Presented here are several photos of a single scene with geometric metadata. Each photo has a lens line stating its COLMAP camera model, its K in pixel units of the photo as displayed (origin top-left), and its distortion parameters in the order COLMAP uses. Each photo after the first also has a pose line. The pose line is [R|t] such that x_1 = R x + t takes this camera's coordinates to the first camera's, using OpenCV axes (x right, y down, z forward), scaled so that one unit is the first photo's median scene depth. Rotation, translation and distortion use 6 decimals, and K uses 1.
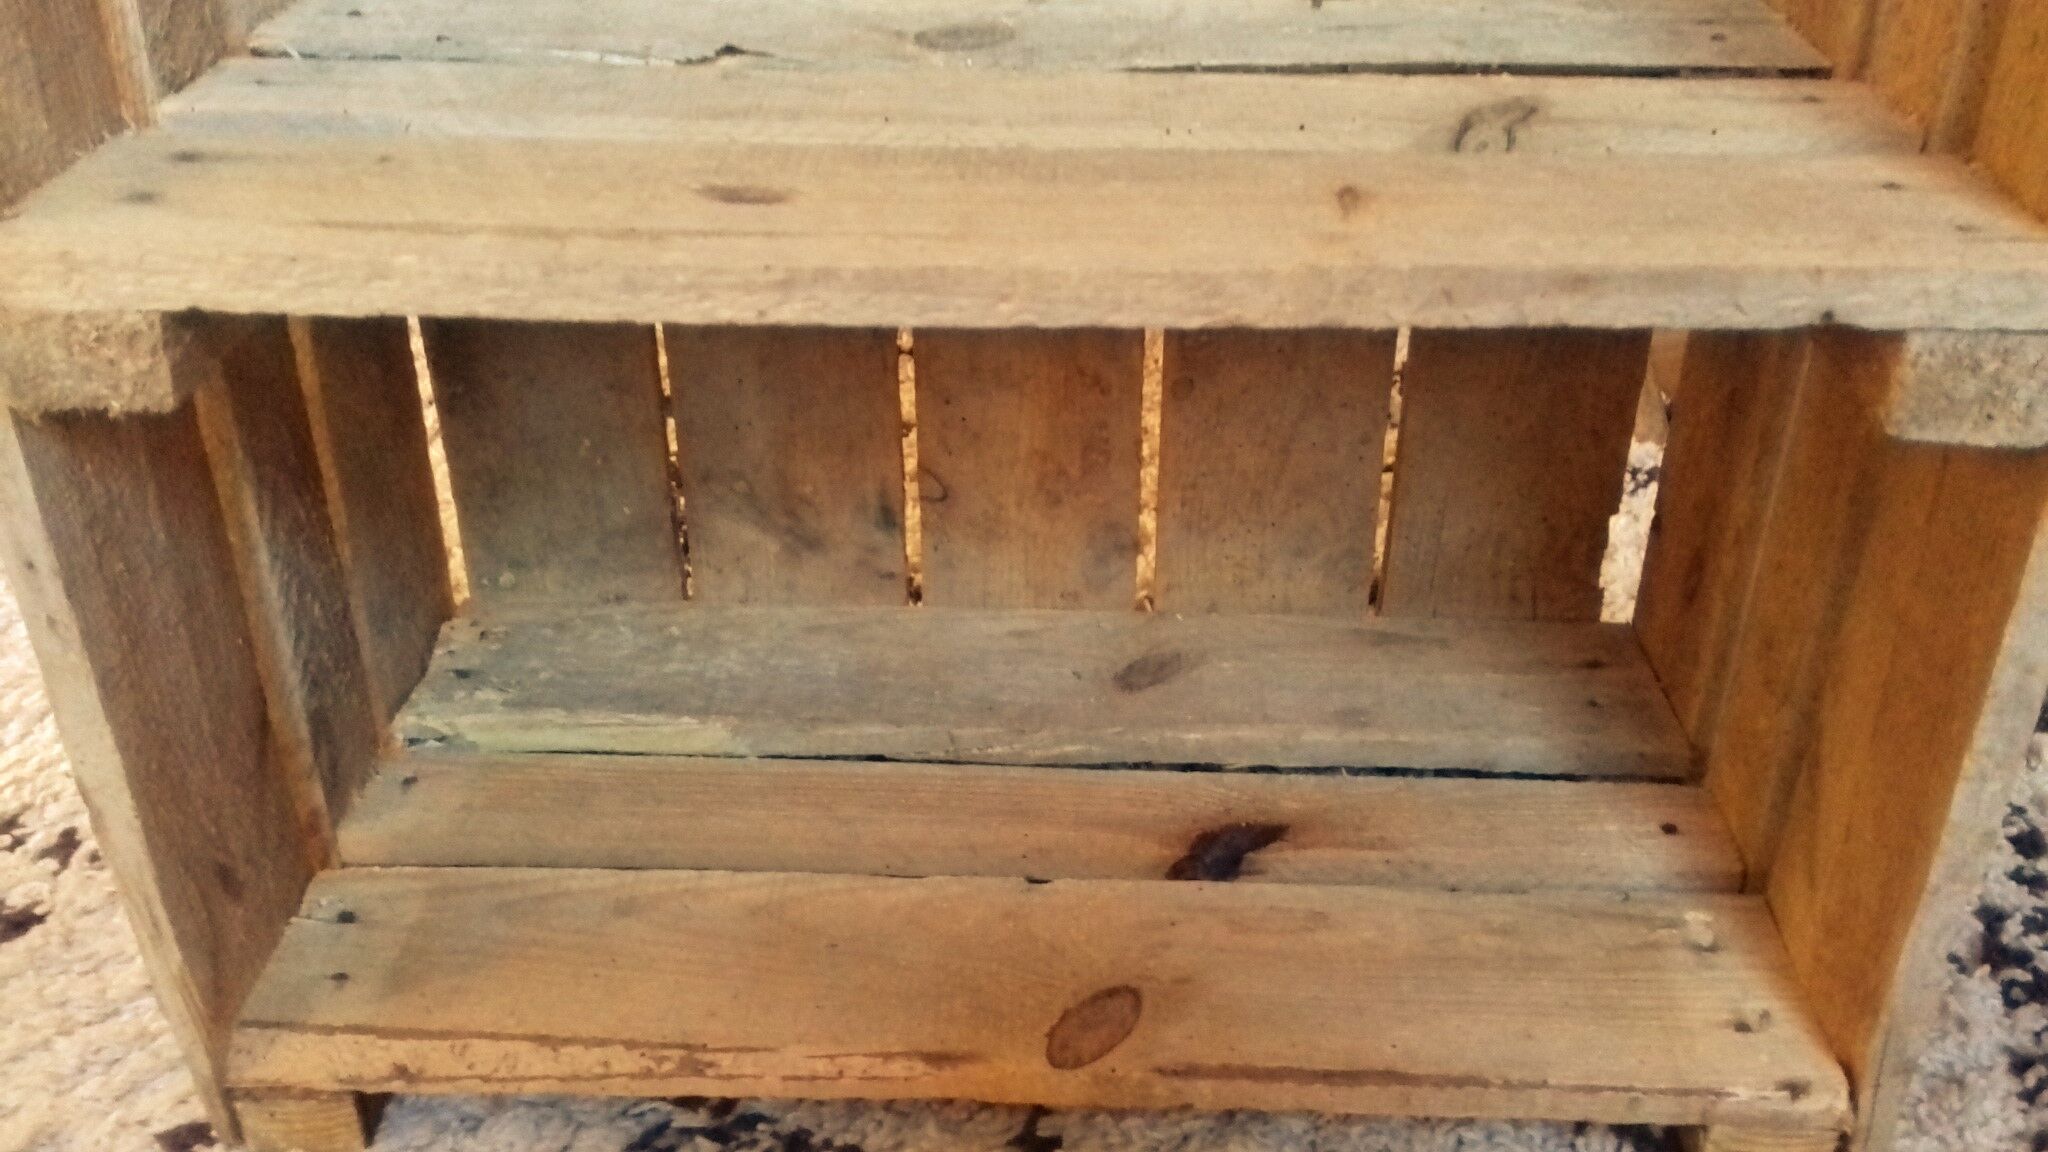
lens RADIAL K [[1868.1, 0, 1024.0], [0, 1868.1, 576.0], [0, 0, 1]] dist [0.092891, -0.207735]
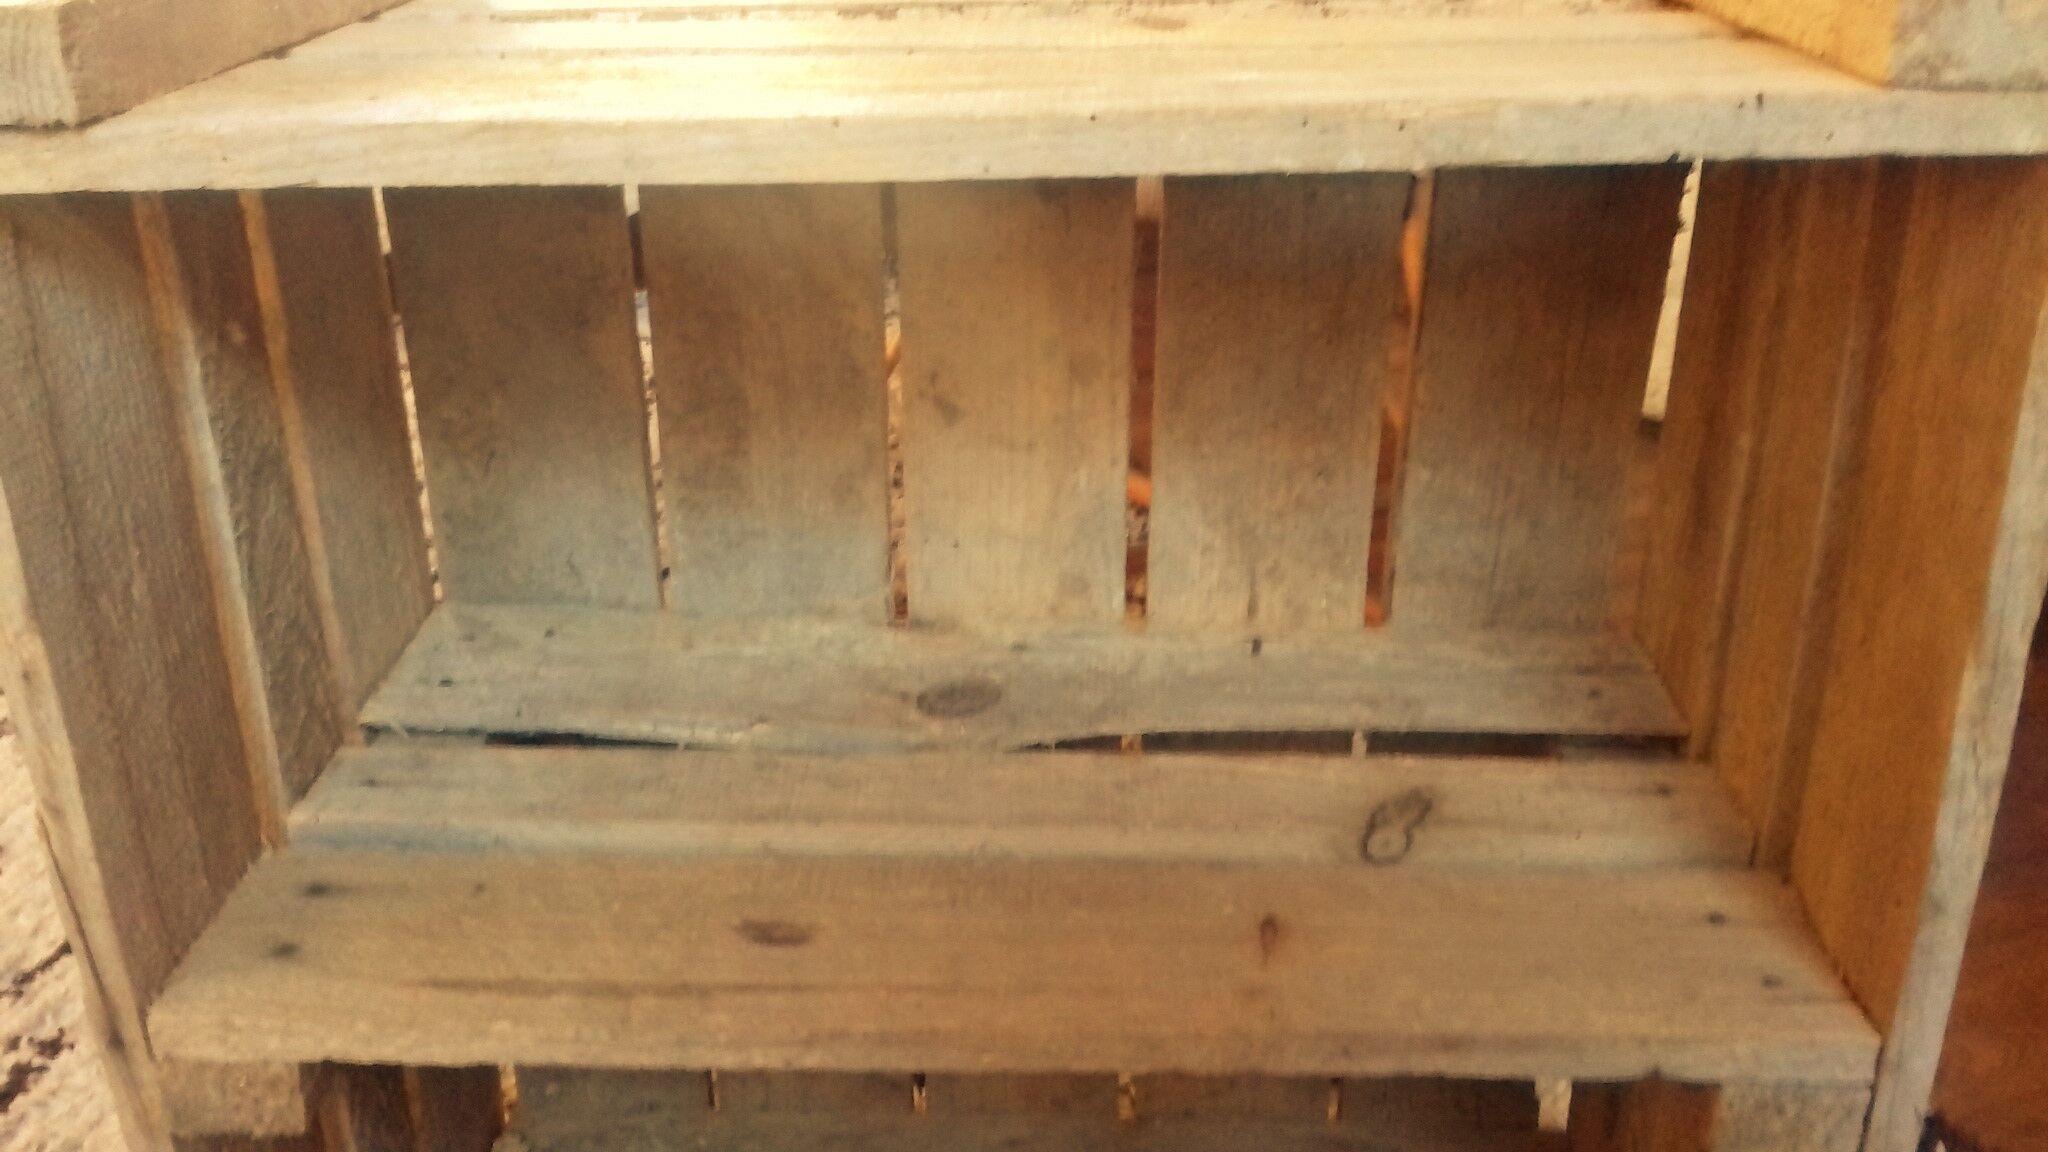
lens RADIAL K [[1868.1, 0, 1024.0], [0, 1868.1, 576.0], [0, 0, 1]] dist [0.092891, -0.207735]
pose [[0.999955, -0.007489, -0.005797, 0.022107], [0.006808, 0.993947, -0.109653, -0.300797], [0.006583, 0.109609, 0.993953, -0.239628]]
